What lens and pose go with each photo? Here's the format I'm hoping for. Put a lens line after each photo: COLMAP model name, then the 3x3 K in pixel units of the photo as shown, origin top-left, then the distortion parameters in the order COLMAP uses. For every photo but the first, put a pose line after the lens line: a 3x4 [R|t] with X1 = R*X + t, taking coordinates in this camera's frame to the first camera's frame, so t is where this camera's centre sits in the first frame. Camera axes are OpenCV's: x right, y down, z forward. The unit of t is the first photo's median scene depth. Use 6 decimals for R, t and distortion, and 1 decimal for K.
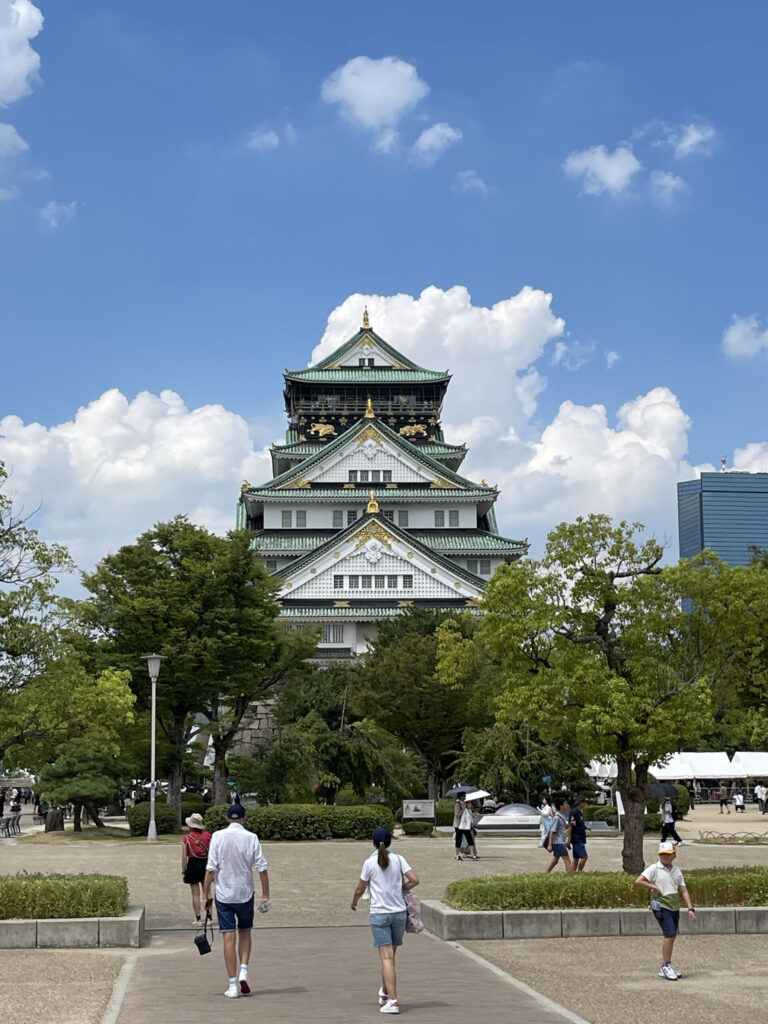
lens RADIAL K [[1727.0, 0, 384.0], [0, 1727.0, 512.0], [0, 0, 1]] dist [0.001353, 0.008195]
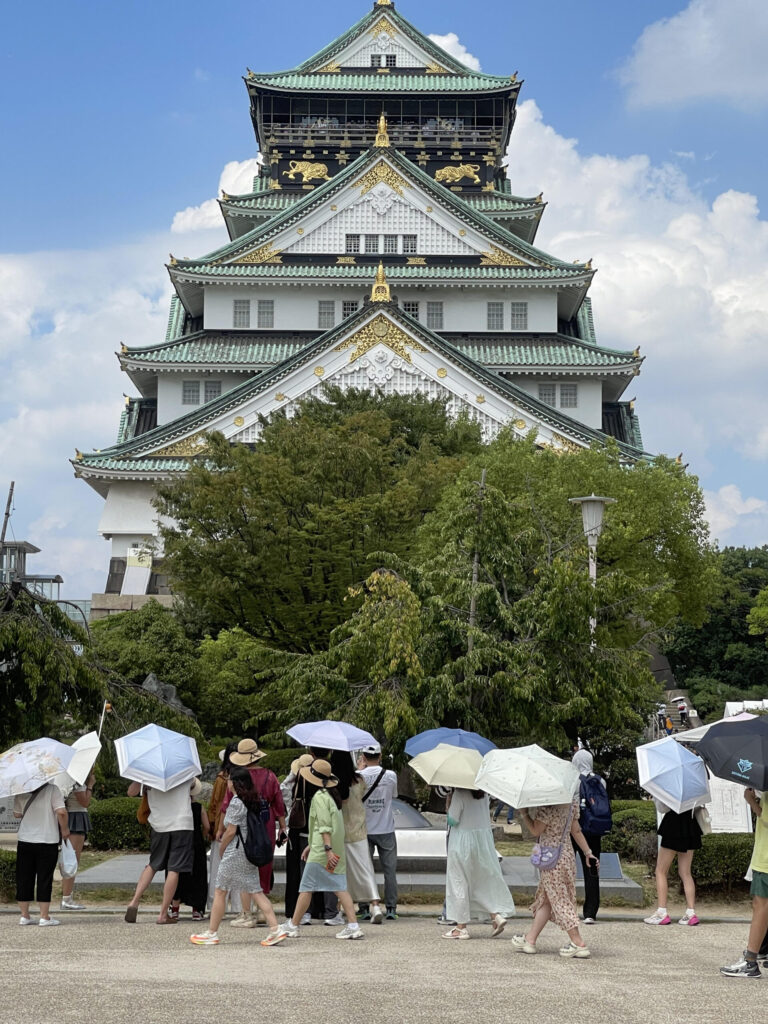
lens RADIAL K [[2304.1, 0, 384.0], [0, 2304.1, 512.0], [0, 0, 1]] dist [-0.053612, 3.032634]
pose [[0.998576, 0.012386, -0.051892, 0.035959], [-0.009766, 0.998679, 0.050442, 0.032088], [0.052448, -0.049863, 0.997378, 0.193468]]
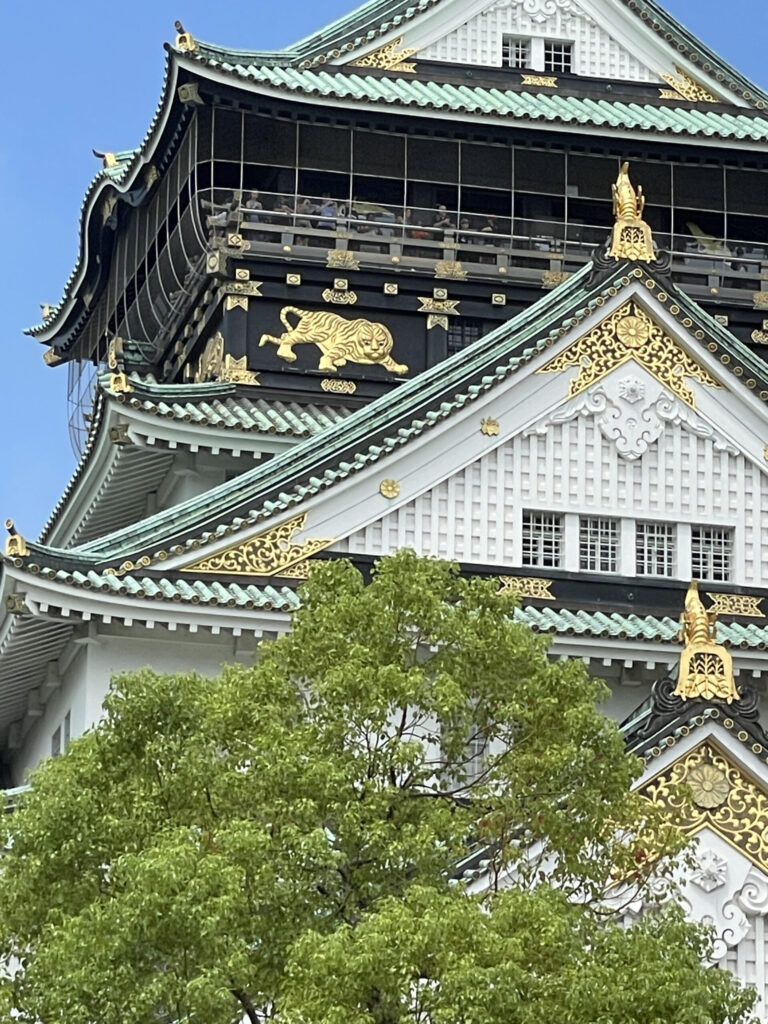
lens RADIAL K [[5006.6, 0, 384.0], [0, 5006.6, 512.0], [0, 0, 1]] dist [0.143385, -2.389804]
pose [[0.983679, 0.075585, 0.163286, -0.128184], [-0.047838, 0.984689, -0.167626, 0.071680], [-0.173456, 0.157079, 0.972234, 0.453658]]
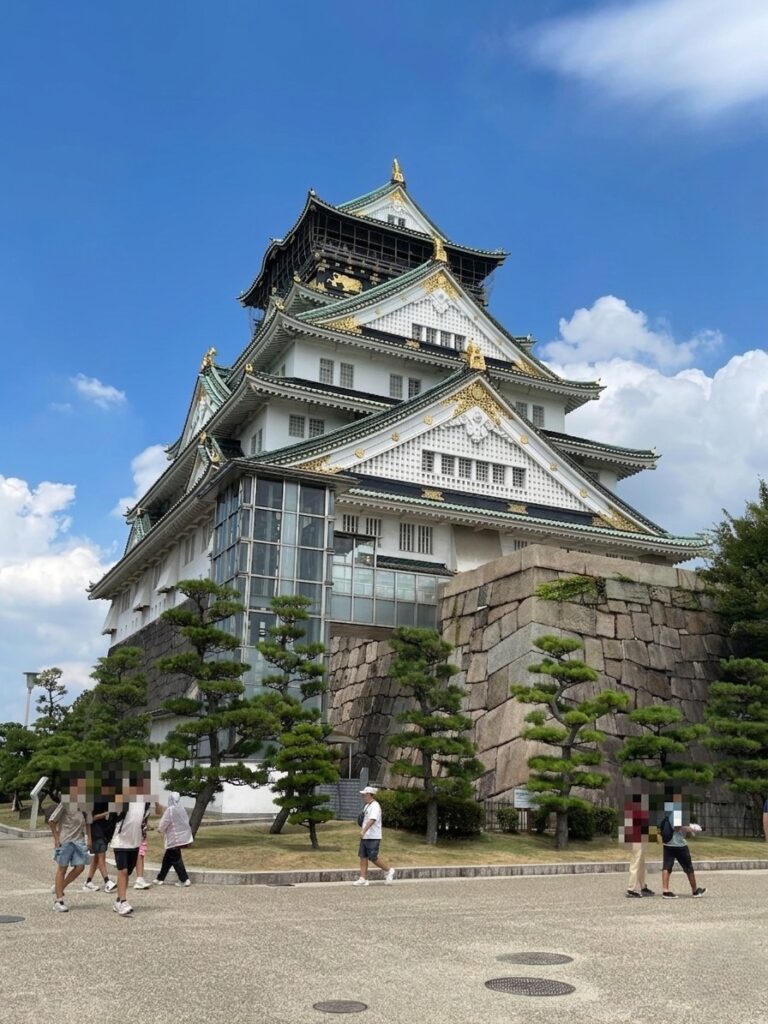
lens RADIAL K [[944.5, 0, 384.0], [0, 944.5, 512.0], [0, 0, 1]] dist [0.057479, -0.011559]
pose [[0.920304, 0.132647, 0.368029, -0.161055], [-0.084603, 0.985982, -0.143812, 0.106606], [-0.381946, 0.101215, 0.918626, 0.662767]]
